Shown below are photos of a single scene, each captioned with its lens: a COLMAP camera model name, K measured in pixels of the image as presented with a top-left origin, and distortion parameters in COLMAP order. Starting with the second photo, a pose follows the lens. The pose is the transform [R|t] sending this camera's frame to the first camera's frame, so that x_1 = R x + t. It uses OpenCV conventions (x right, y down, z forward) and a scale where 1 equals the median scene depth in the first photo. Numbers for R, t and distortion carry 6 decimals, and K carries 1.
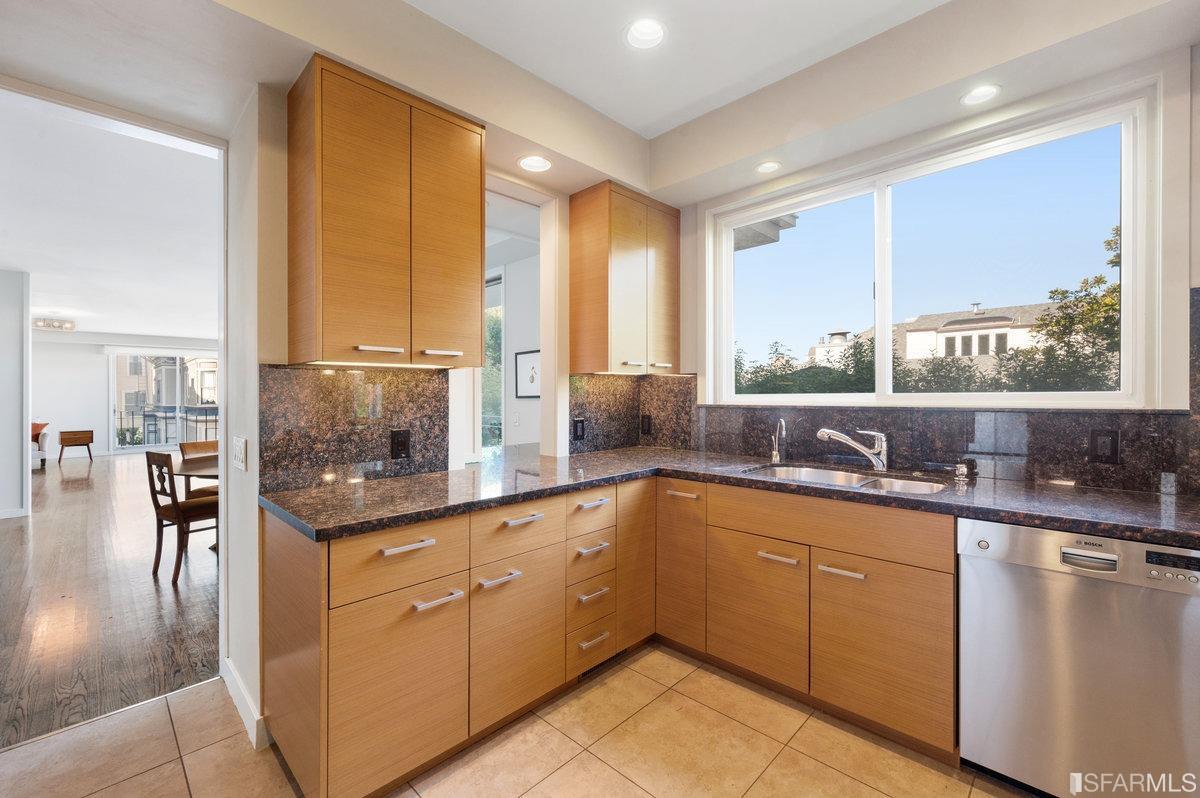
lens RADIAL K [[496.5, 0, 595.3], [0, 496.5, 396.2], [0, 0, 1]] dist [0.000425, 0.000011]
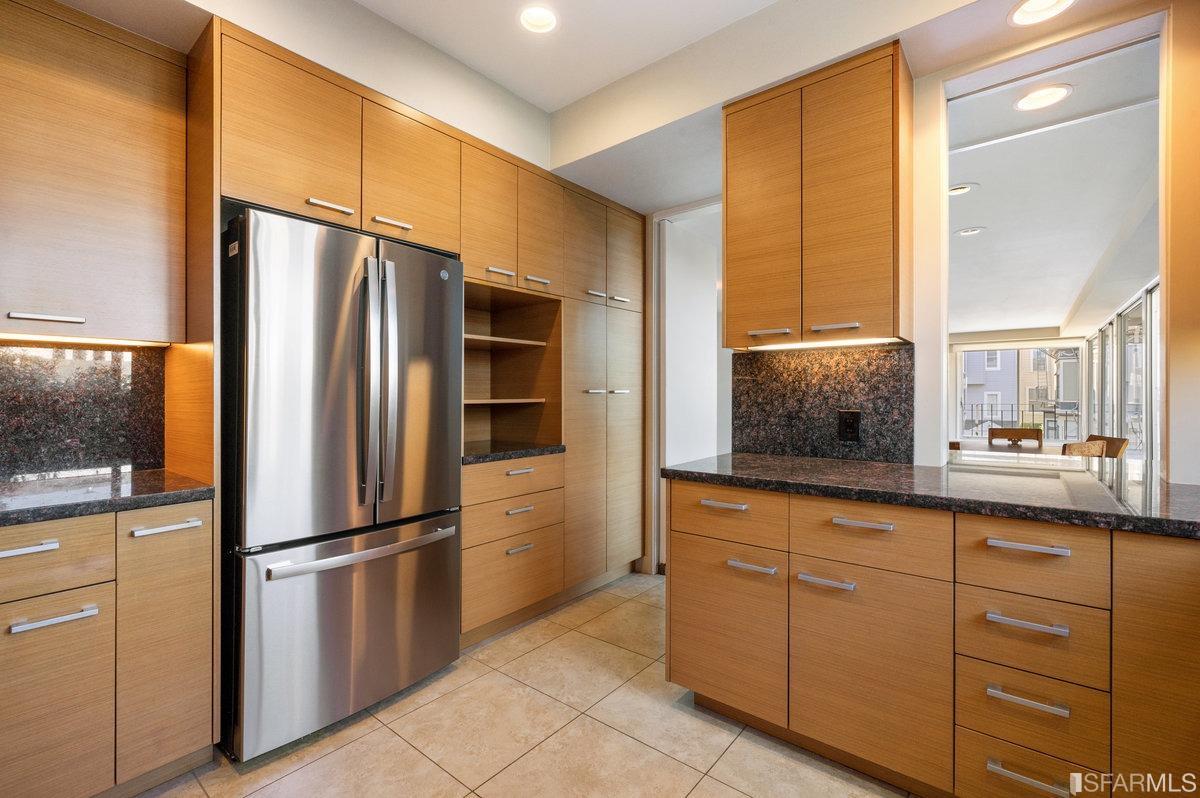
lens RADIAL K [[520.7, 0, 601.0], [0, 520.7, 388.3], [0, 0, 1]] dist [-0.000305, -0.000012]
pose [[0.090469, -0.007444, -0.995871, 0.547194], [-0.001715, 0.999969, -0.007630, 0.031427], [0.995898, 0.002399, 0.090453, 0.421974]]
